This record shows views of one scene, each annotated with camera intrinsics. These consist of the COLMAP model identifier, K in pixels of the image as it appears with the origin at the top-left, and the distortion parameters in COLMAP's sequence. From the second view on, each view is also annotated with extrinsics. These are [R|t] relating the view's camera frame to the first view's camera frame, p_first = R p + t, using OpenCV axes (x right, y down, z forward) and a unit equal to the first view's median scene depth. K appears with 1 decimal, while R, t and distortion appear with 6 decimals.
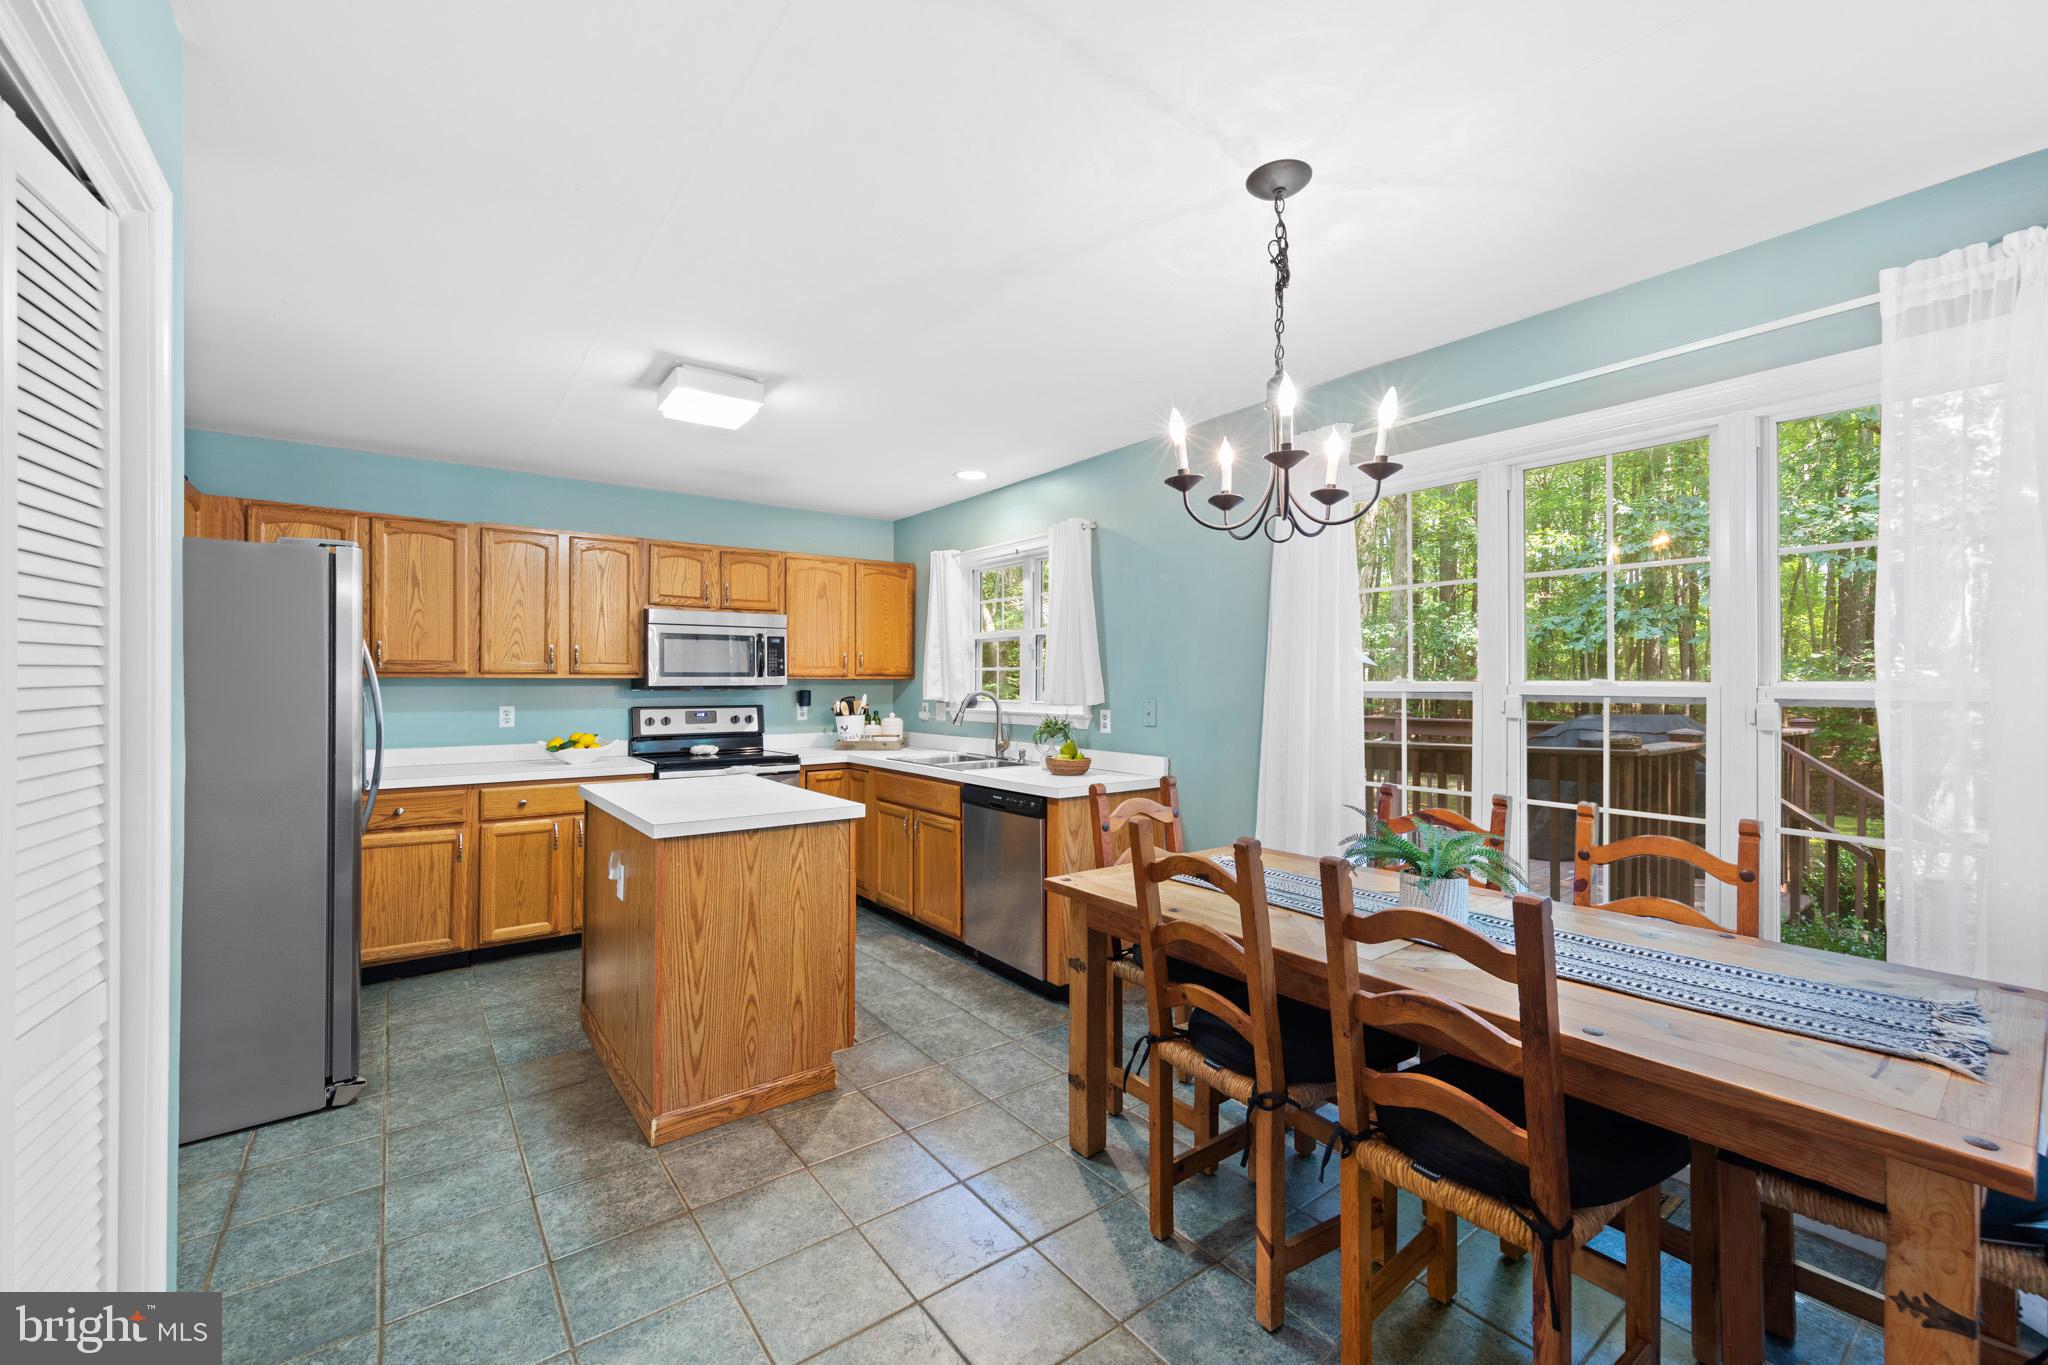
lens RADIAL K [[826.9, 0, 1016.9], [0, 826.9, 675.5], [0, 0, 1]] dist [0.001799, 0.000150]
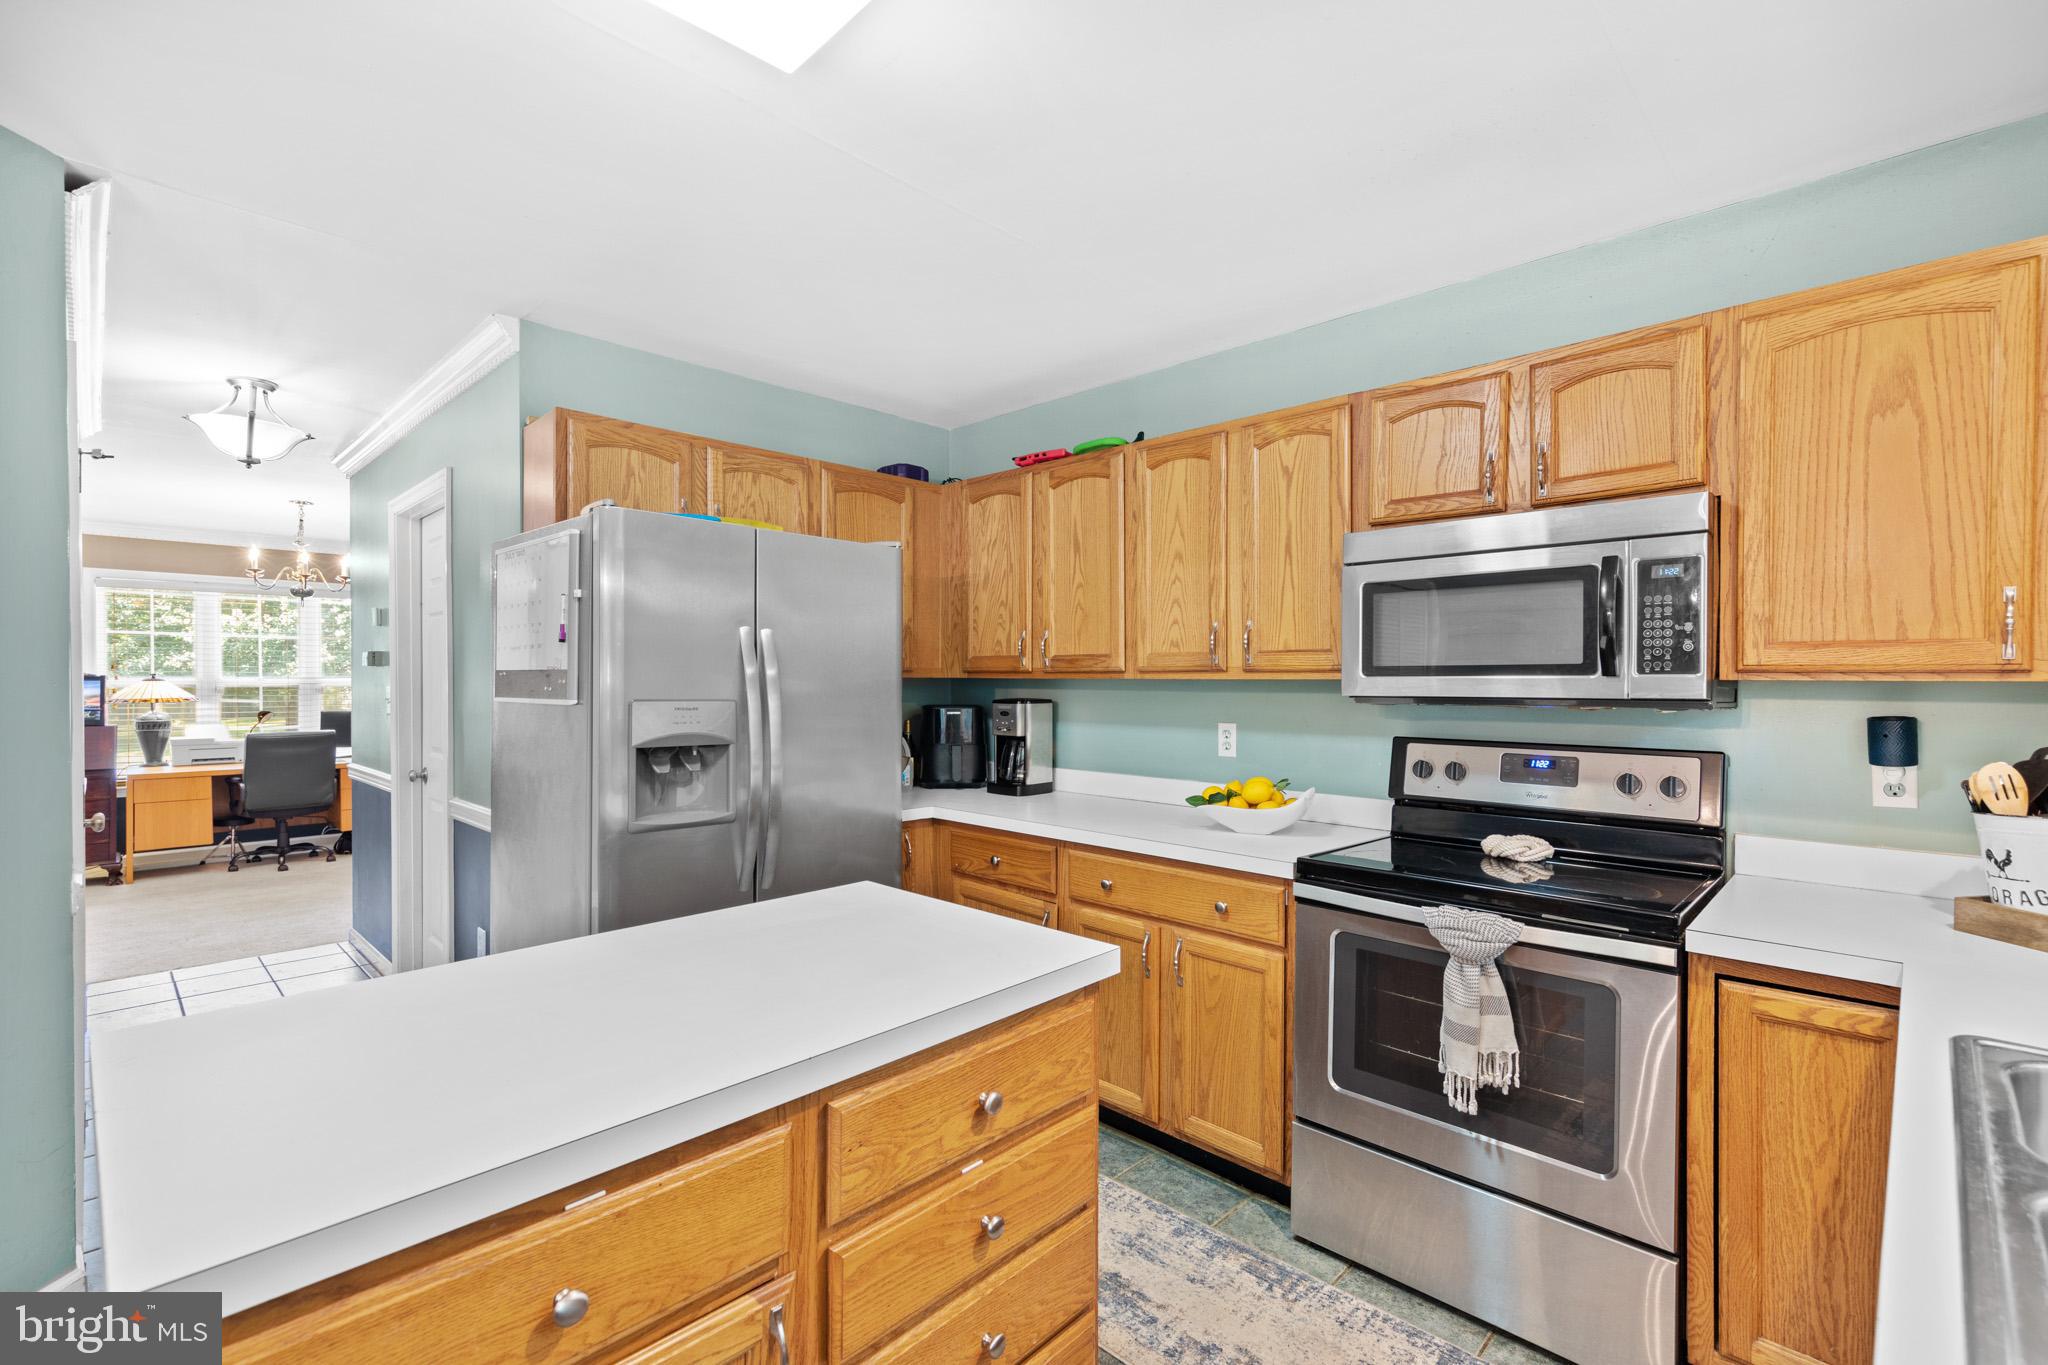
lens RADIAL K [[911.4, 0, 1024.0], [0, 911.4, 682.5], [0, 0, 1]] dist [0.001156, 0.000221]
pose [[0.161478, 0.003056, -0.986872, 0.052769], [0.004262, 0.999984, 0.003795, 0.002736], [0.986867, -0.004819, 0.161462, 0.824224]]
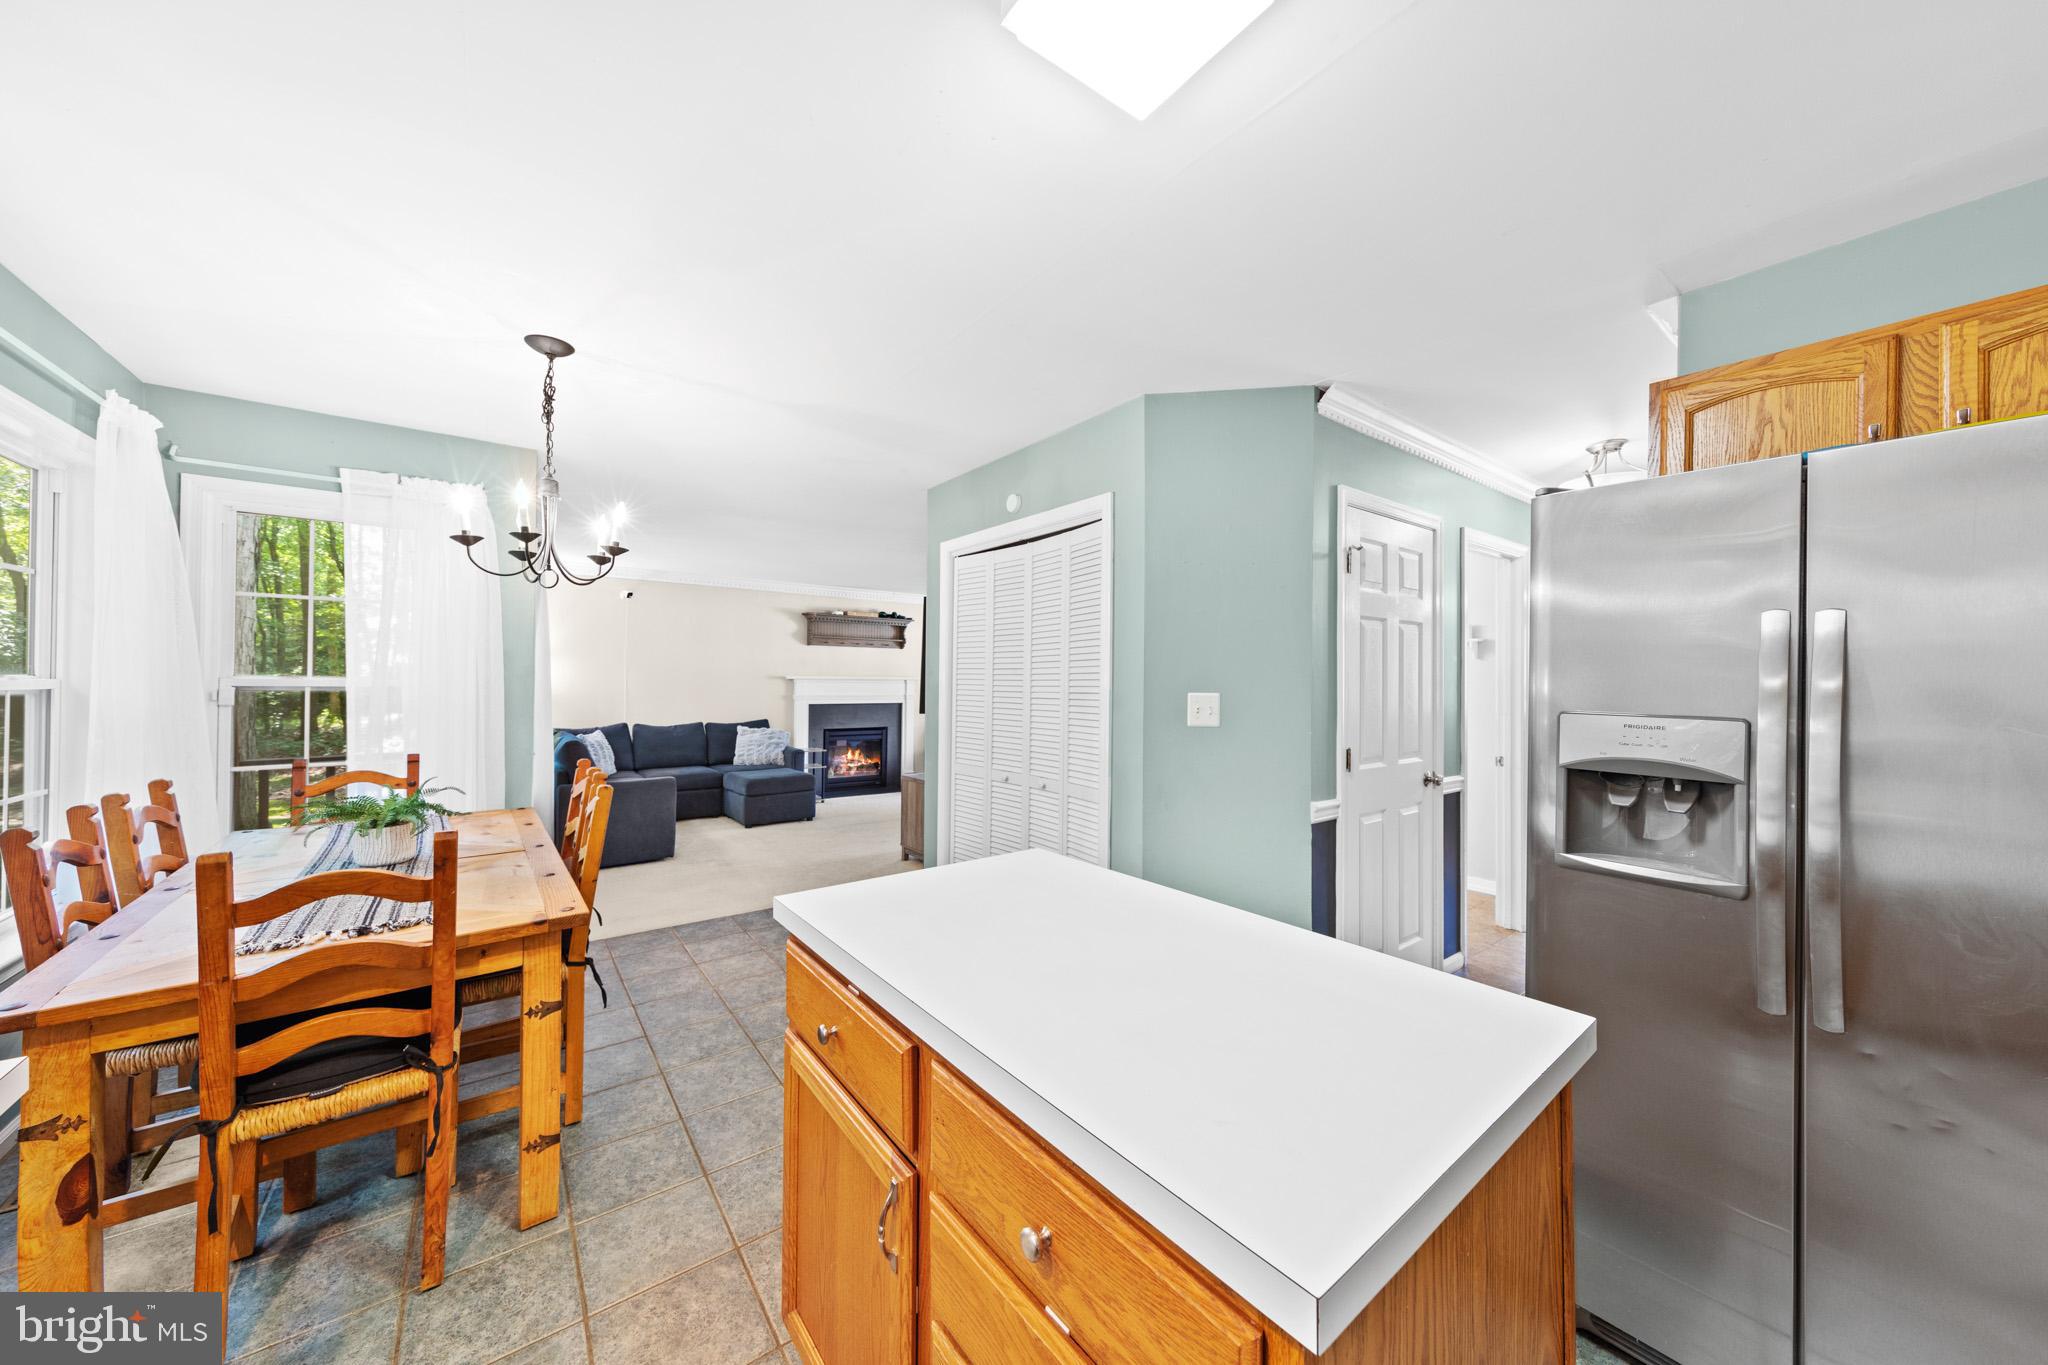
lens RADIAL K [[700.6, 0, 1030.0], [0, 700.6, 680.2], [0, 0, 1]] dist [-0.000204, -0.000029]
pose [[-0.999667, -0.007443, -0.024693, -0.249413], [-0.007351, 0.999966, -0.003804, 0.000895], [0.024721, -0.003621, -0.999688, 1.047370]]
